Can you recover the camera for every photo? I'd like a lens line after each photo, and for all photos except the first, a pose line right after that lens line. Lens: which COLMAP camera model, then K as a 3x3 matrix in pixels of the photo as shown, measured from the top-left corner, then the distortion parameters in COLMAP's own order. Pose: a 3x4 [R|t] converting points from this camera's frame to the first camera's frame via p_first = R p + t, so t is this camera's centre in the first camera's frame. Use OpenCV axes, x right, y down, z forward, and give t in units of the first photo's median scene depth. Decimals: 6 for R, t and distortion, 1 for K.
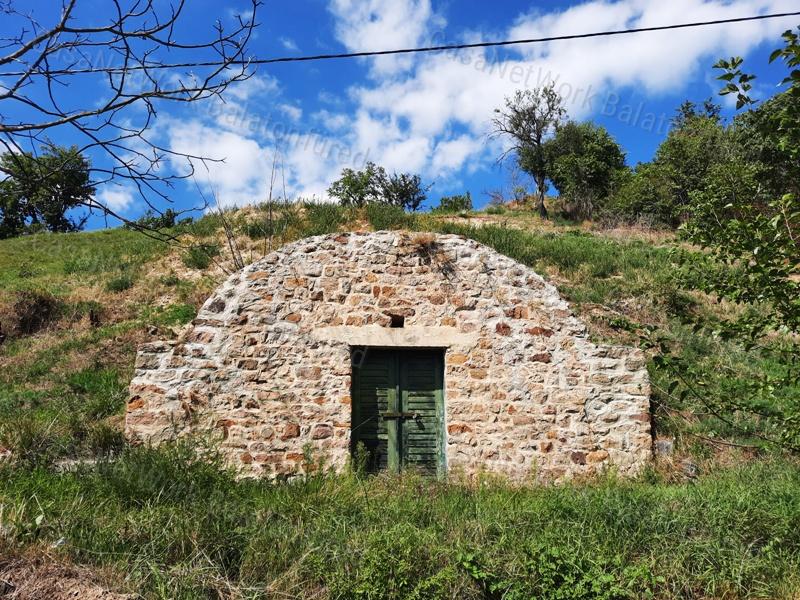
lens RADIAL K [[586.0, 0, 400.0], [0, 586.0, 300.0], [0, 0, 1]] dist [0.084586, -0.099830]
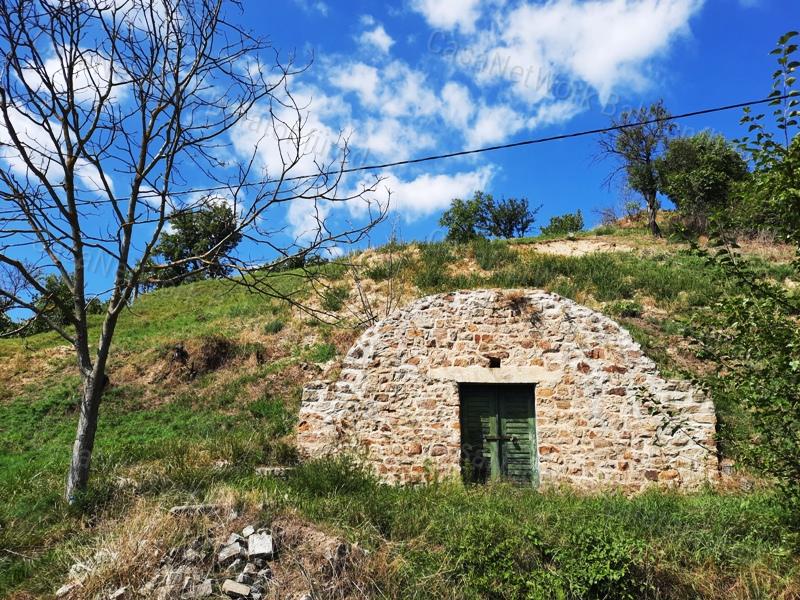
lens RADIAL K [[586.0, 0, 400.0], [0, 586.0, 300.0], [0, 0, 1]] dist [0.084586, -0.099830]
pose [[0.980541, -0.036494, -0.192892, 0.043932], [0.031143, 0.999043, -0.030701, -0.065438], [0.193828, 0.024096, 0.980740, -0.280773]]
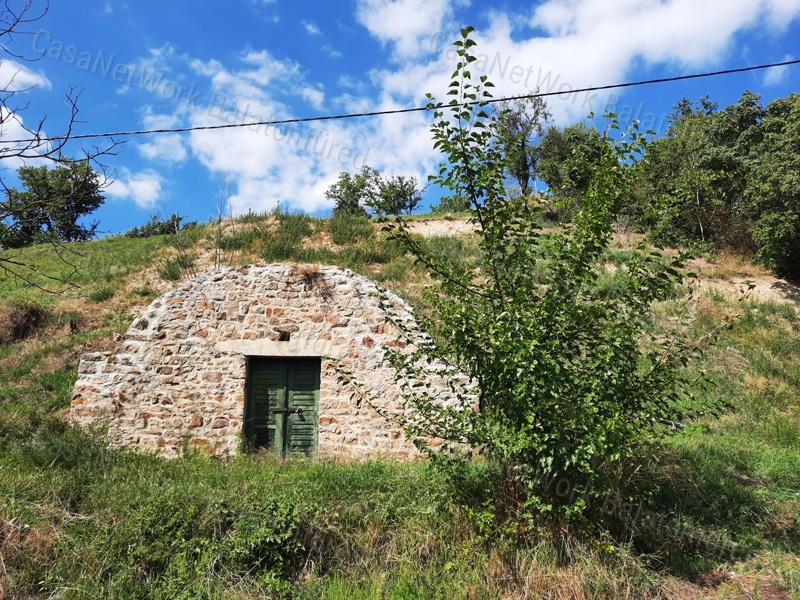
lens RADIAL K [[586.0, 0, 400.0], [0, 586.0, 300.0], [0, 0, 1]] dist [0.084586, -0.099830]
pose [[0.999013, -0.001588, -0.044384, 0.302568], [0.002291, 0.999873, 0.015798, -0.061173], [0.044353, -0.015884, 0.998890, -0.259027]]
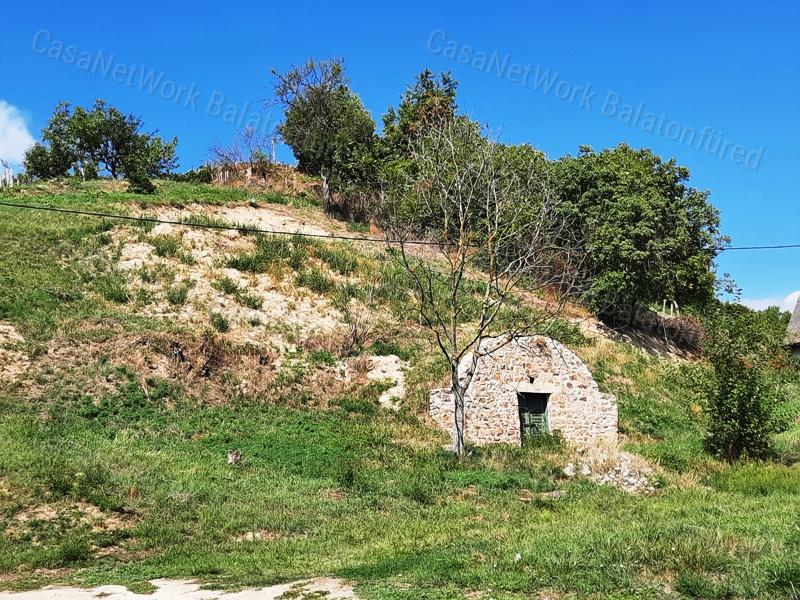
lens RADIAL K [[1083.1, 0, 400.0], [0, 1083.1, 300.0], [0, 0, 1]] dist [0.140429, -0.008462]
pose [[0.831569, 0.065430, 0.551554, -2.547668], [-0.096057, 0.995015, 0.026787, -0.306322], [-0.547052, -0.075256, 0.833709, -1.942799]]
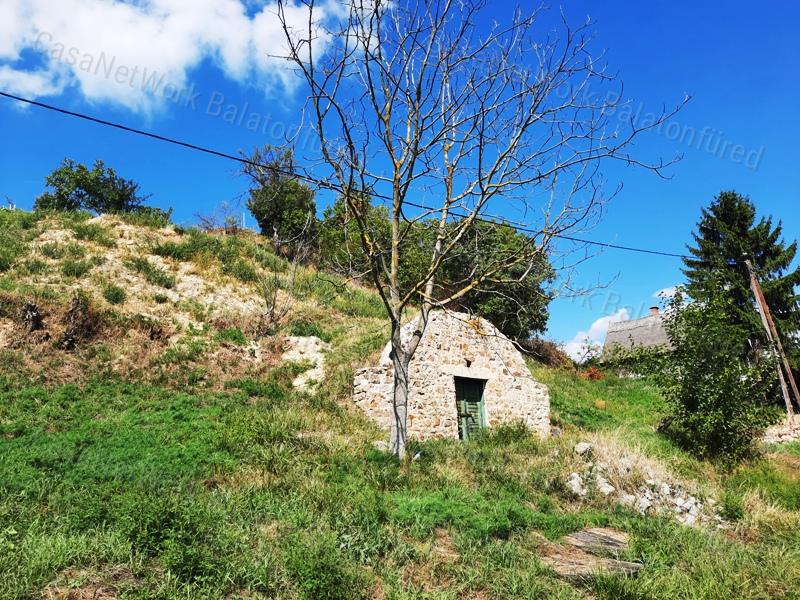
lens RADIAL K [[586.0, 0, 400.0], [0, 586.0, 300.0], [0, 0, 1]] dist [0.084586, -0.099830]
pose [[0.763031, 0.137416, 0.631586, -1.377535], [-0.119293, 0.990293, -0.071342, -0.005904], [-0.635258, -0.020908, 0.772017, -0.294052]]
